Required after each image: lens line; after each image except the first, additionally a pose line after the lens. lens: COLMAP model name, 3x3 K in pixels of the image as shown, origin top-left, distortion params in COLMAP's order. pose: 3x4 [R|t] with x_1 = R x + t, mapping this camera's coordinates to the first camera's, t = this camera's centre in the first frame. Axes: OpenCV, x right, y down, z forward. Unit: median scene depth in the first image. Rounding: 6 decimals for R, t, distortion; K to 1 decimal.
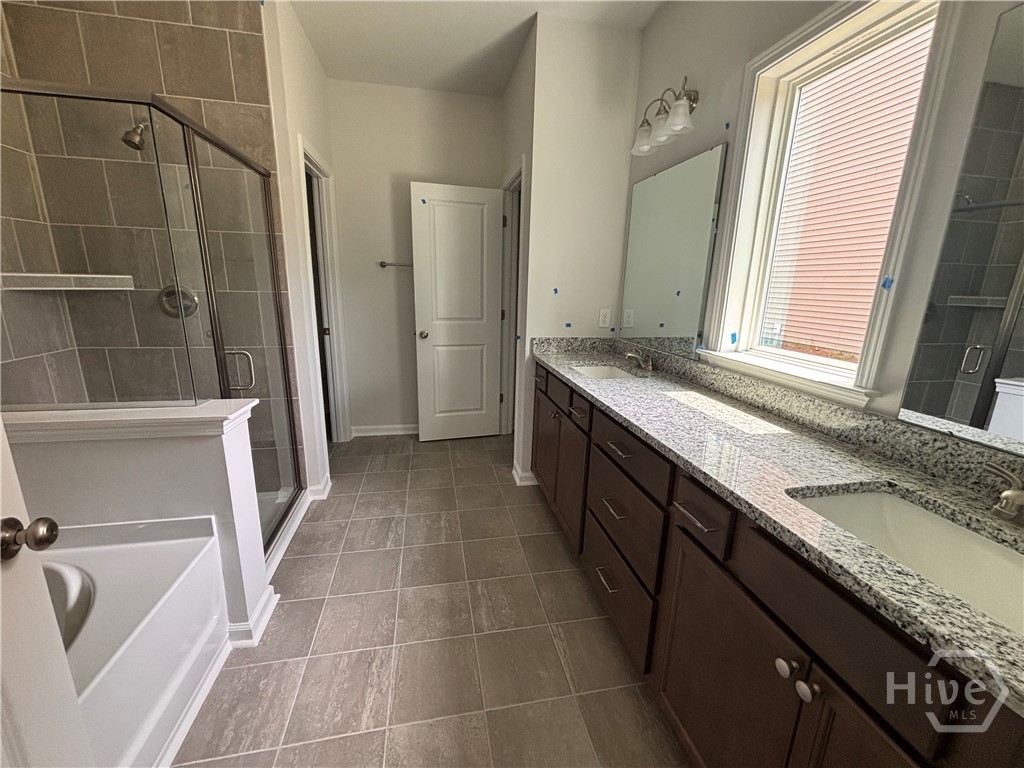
lens RADIAL K [[430.6, 0, 512.8], [0, 430.6, 391.6], [0, 0, 1]] dist [0.001057, -0.000166]
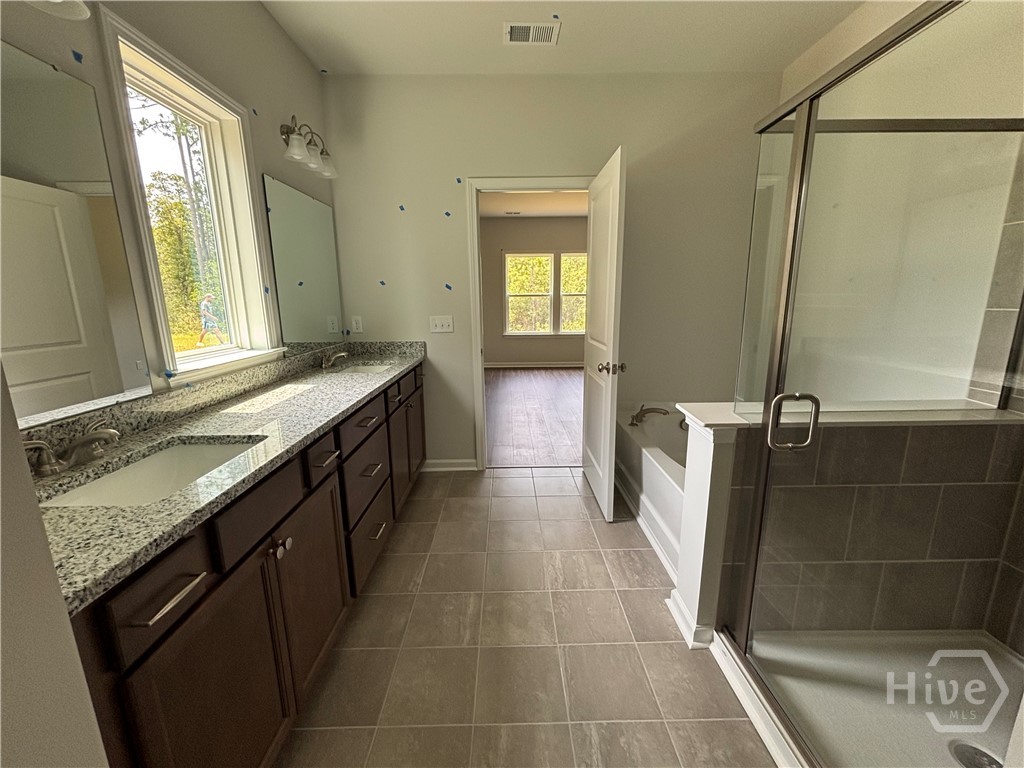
lens RADIAL K [[430.6, 0, 514.3], [0, 430.6, 384.7], [0, 0, 1]] dist [0.001057, -0.000166]
pose [[-0.984732, -0.048124, 0.167293, -0.331904], [0.030319, 0.898925, 0.437052, -0.437007], [-0.171416, 0.435451, -0.883741, 1.733417]]
